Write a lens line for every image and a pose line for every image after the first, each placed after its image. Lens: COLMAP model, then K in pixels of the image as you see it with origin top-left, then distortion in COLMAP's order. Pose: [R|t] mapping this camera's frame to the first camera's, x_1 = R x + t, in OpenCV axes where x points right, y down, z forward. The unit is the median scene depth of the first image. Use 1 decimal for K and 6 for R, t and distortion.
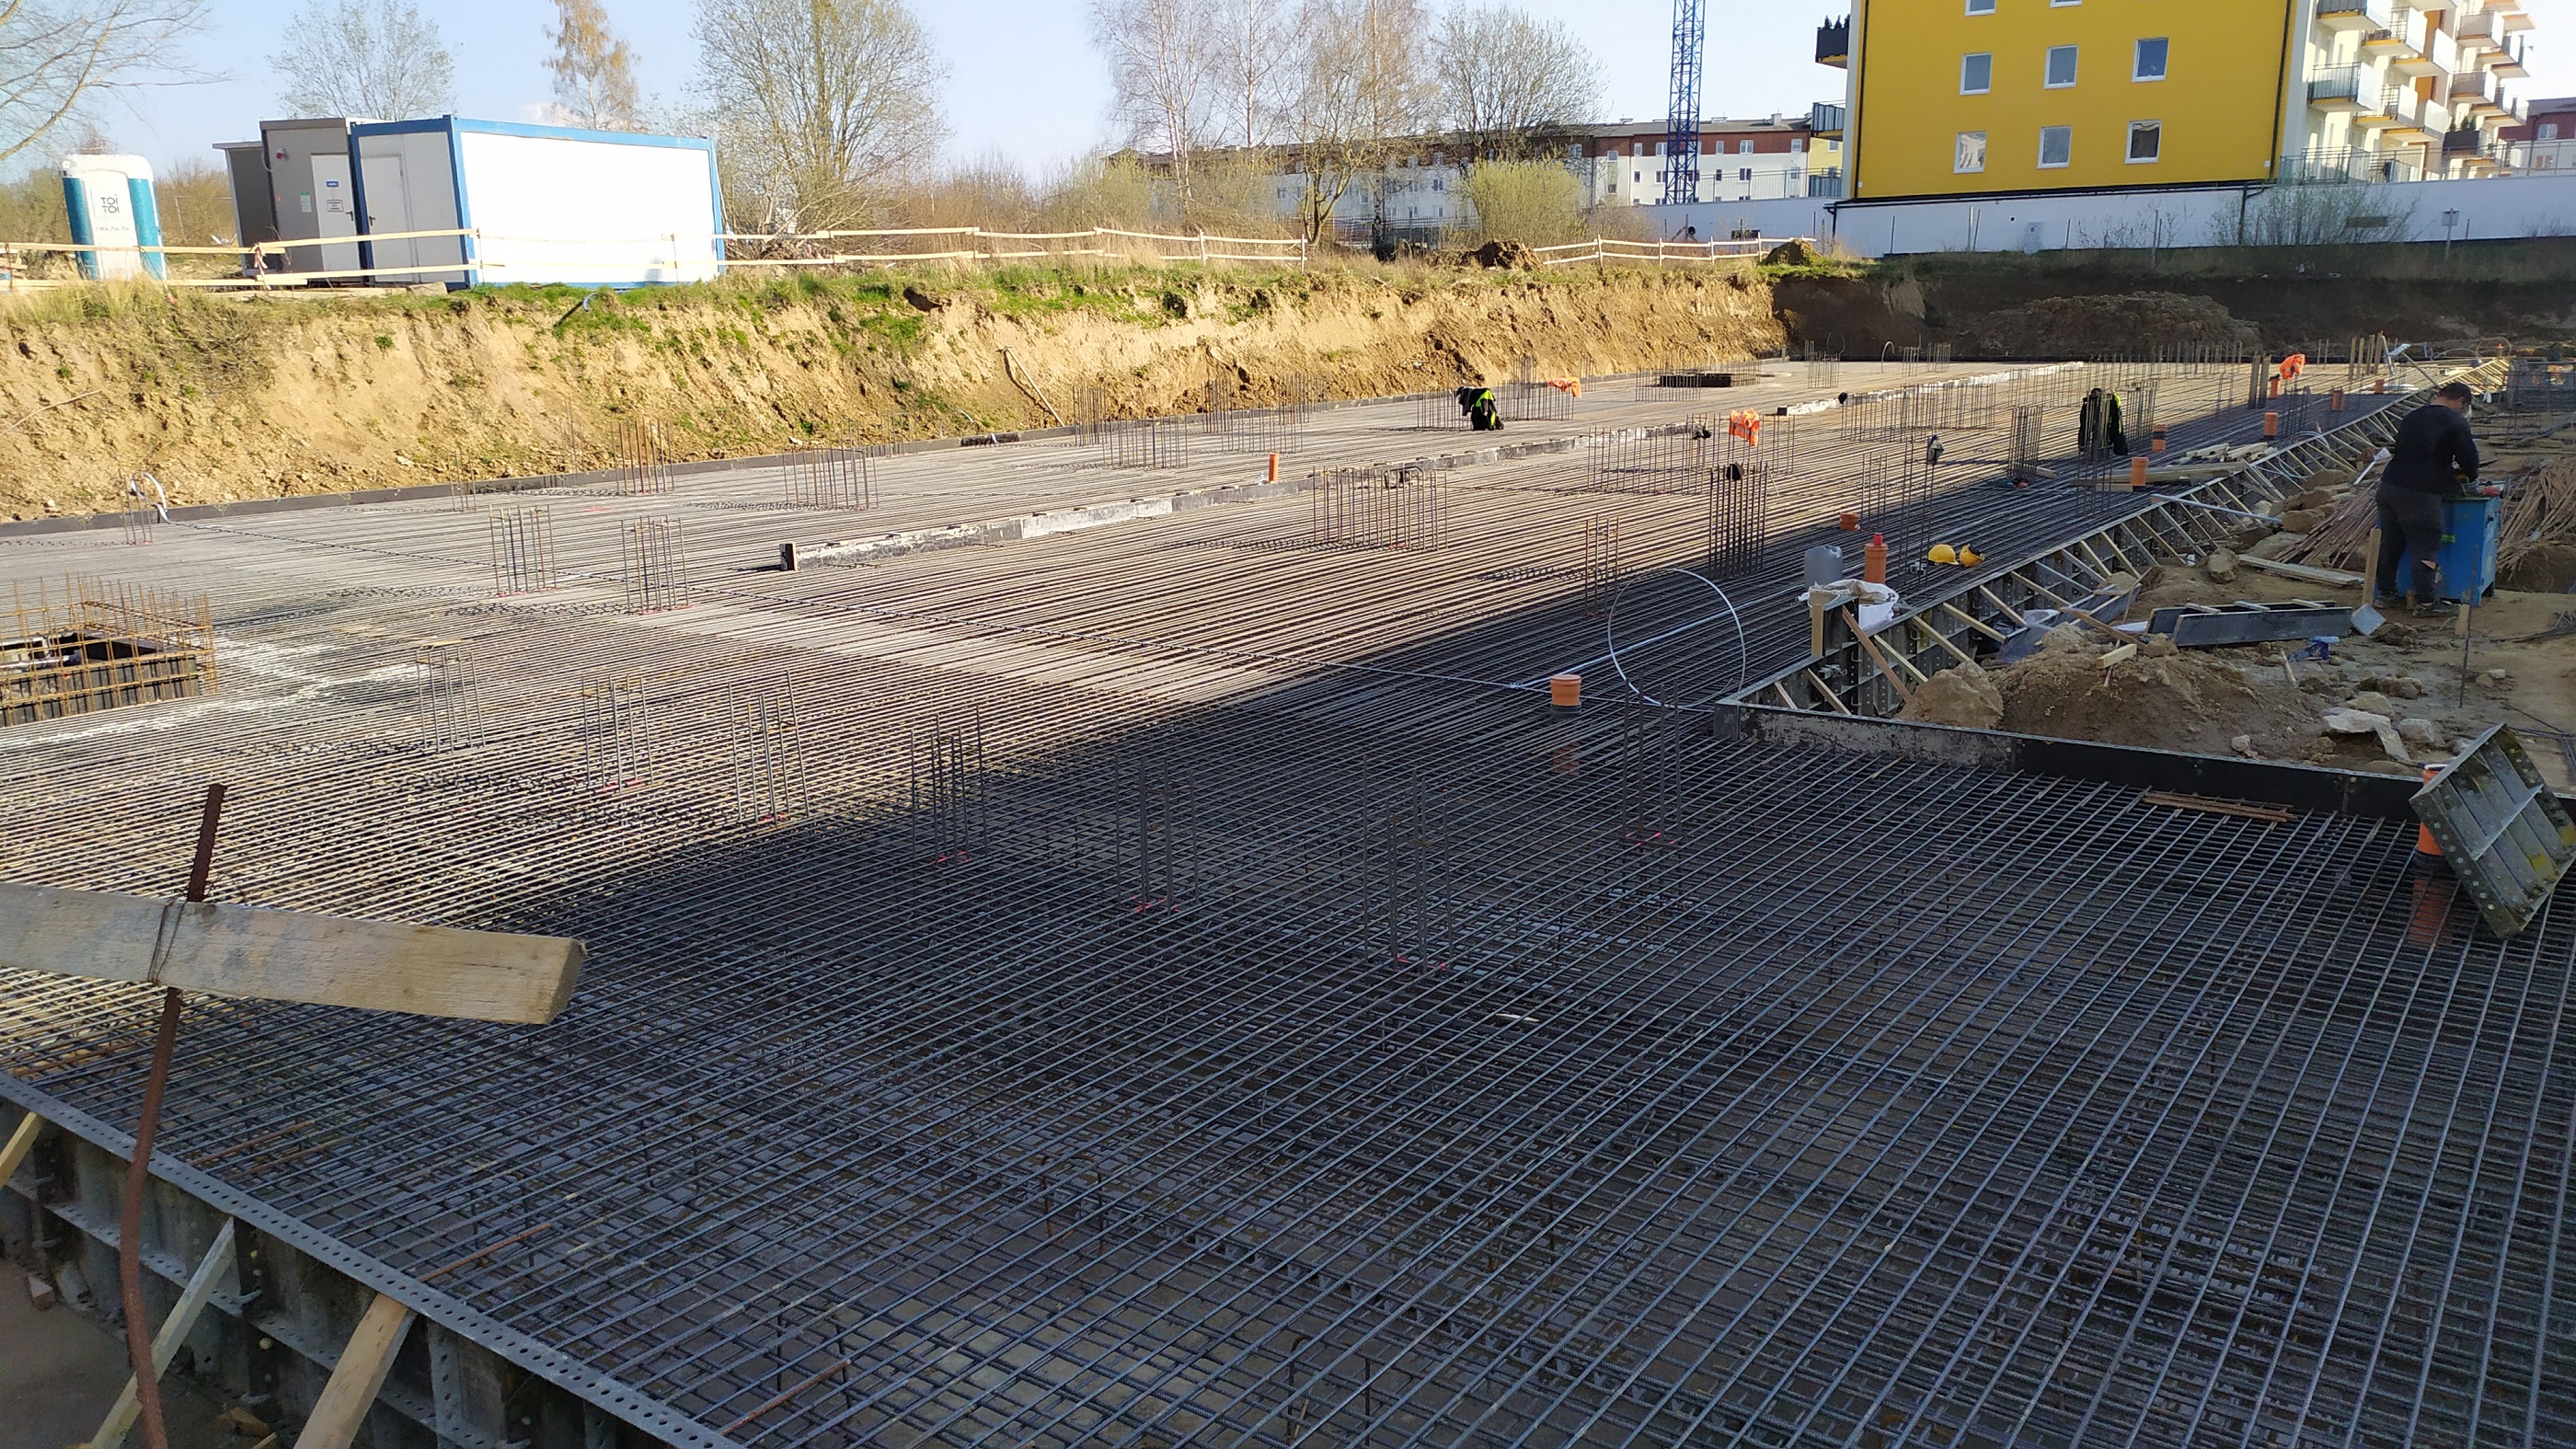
lens RADIAL K [[1912.8, 0, 1285.8], [0, 1912.8, 737.2], [0, 0, 1]] dist [0.044210, -0.034241]
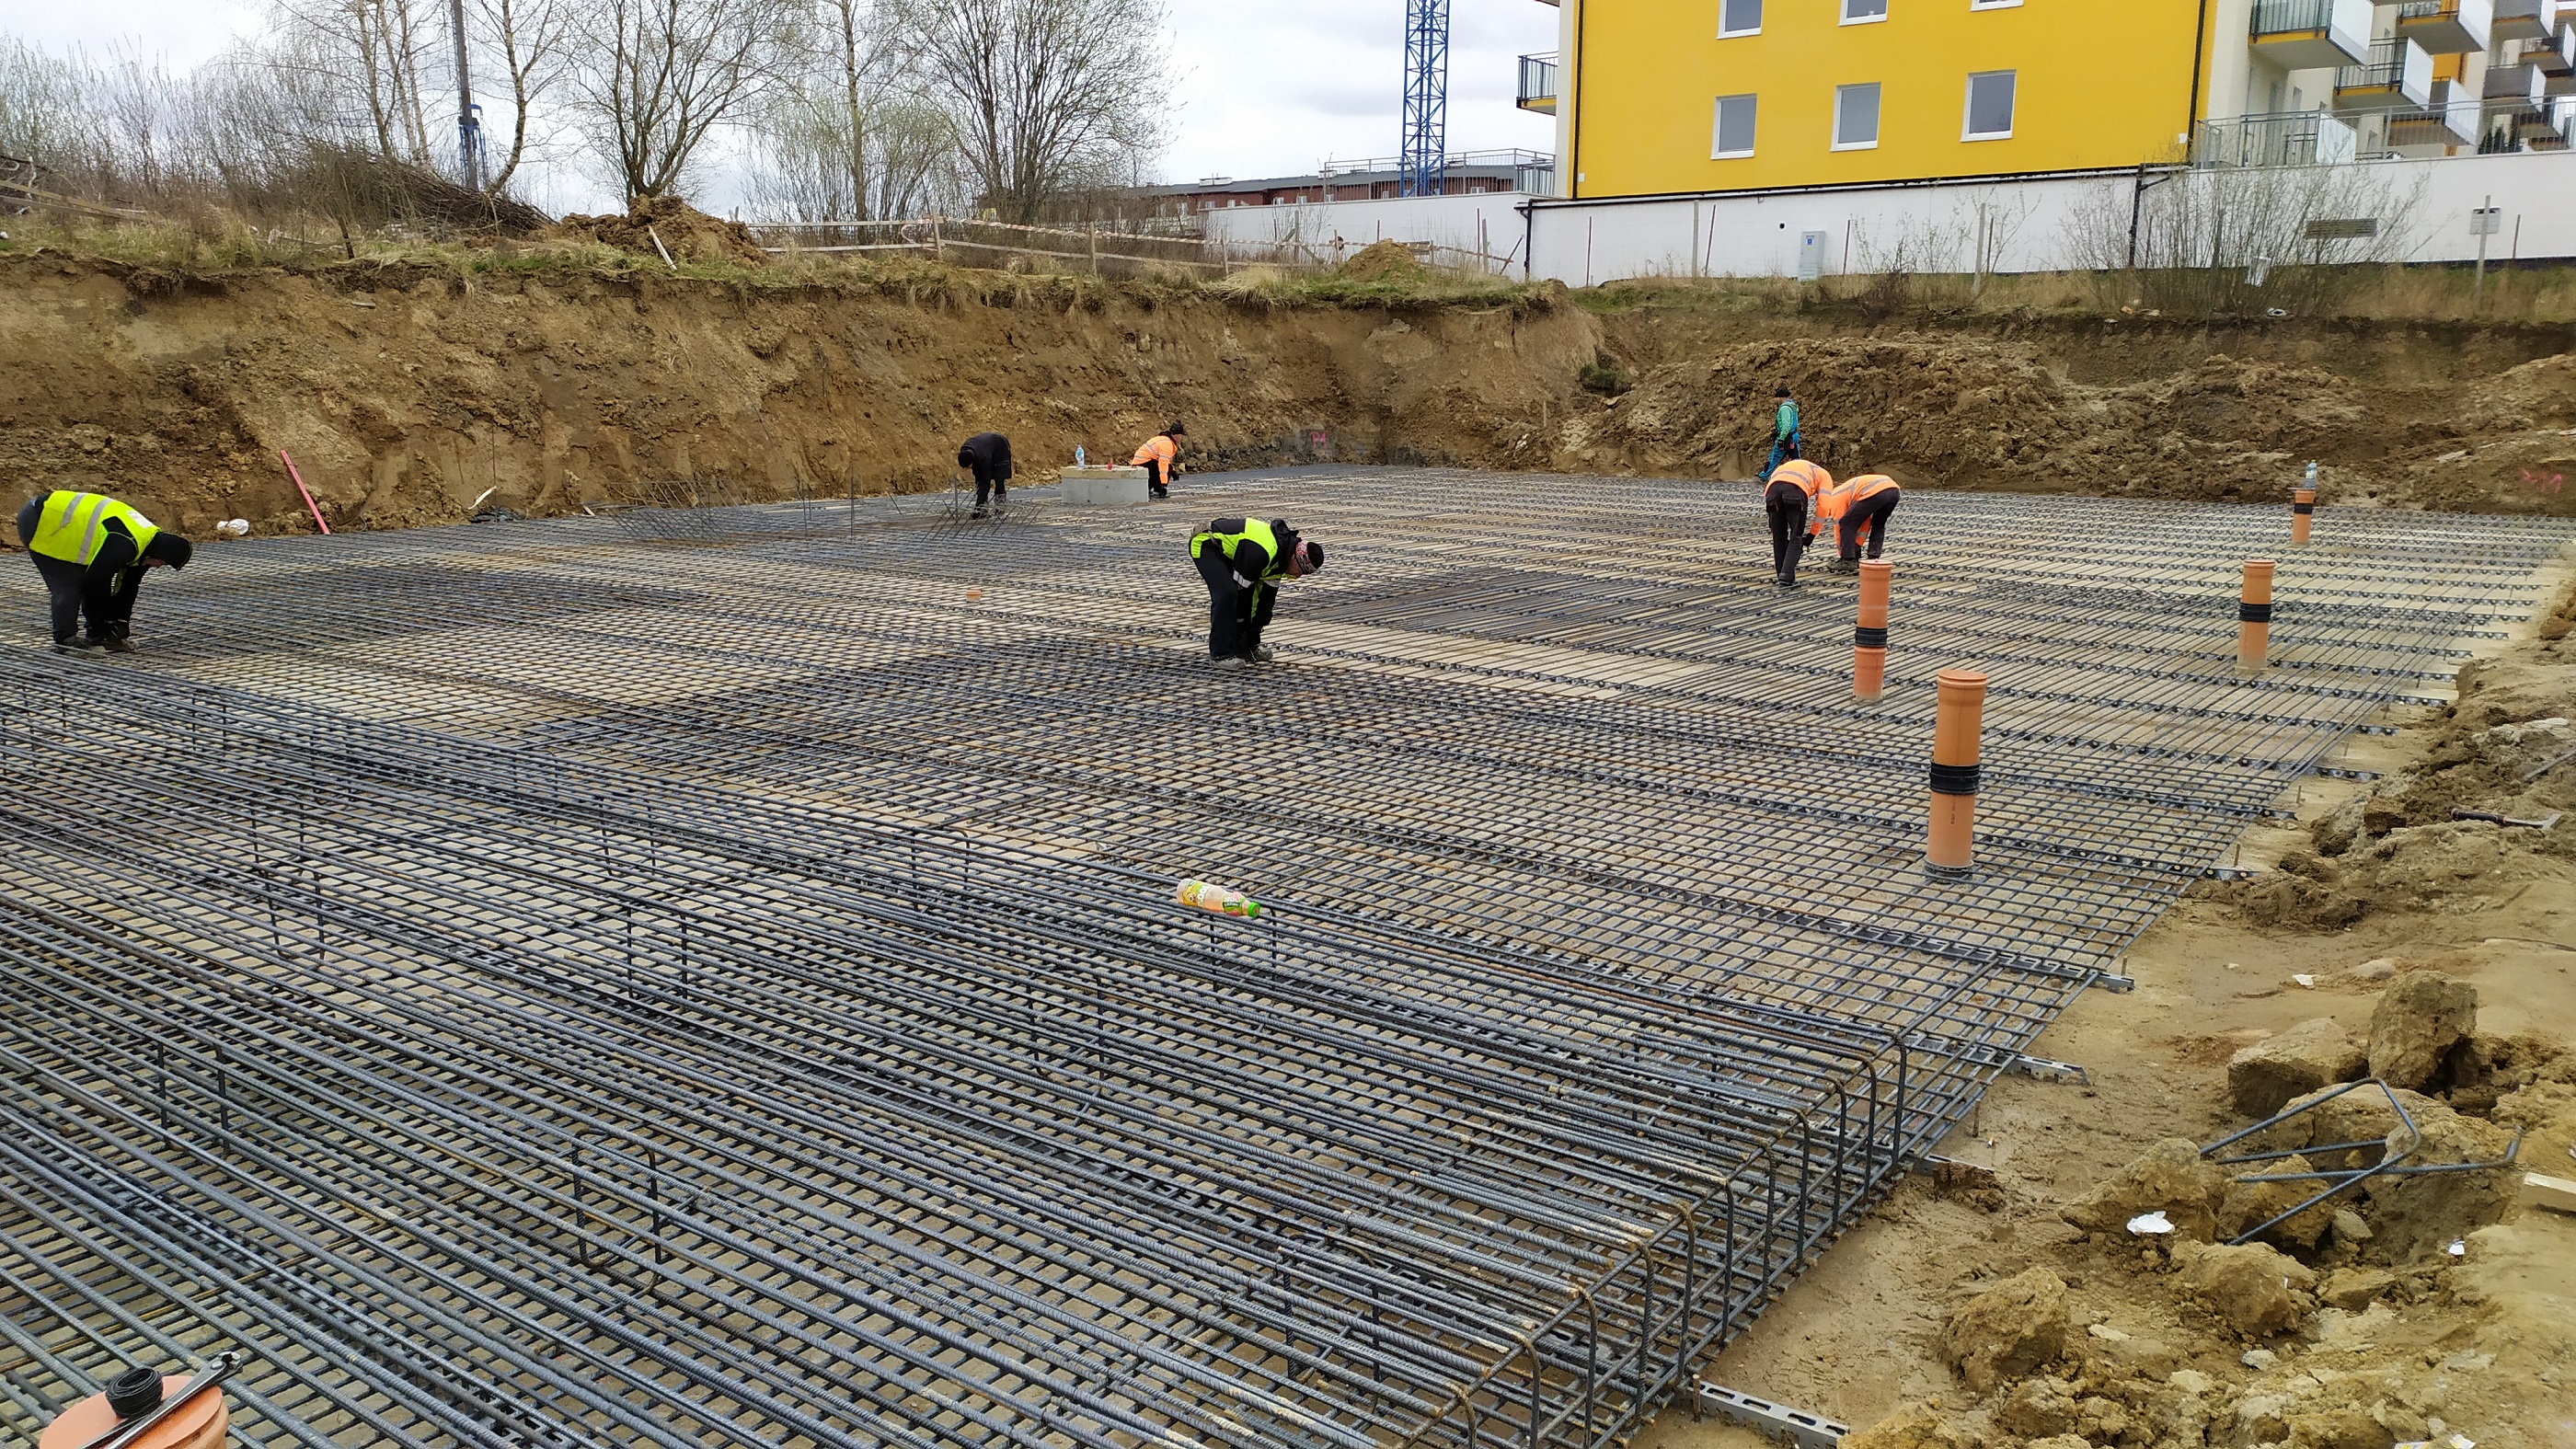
lens RADIAL K [[1912.8, 0, 1287.7], [0, 1912.8, 726.1], [0, 0, 1]] dist [0.044210, -0.034241]
pose [[0.999613, 0.022522, -0.016326, 0.526736], [-0.023145, 0.998969, -0.039047, -0.178304], [0.015430, 0.039409, 0.999104, 0.866404]]
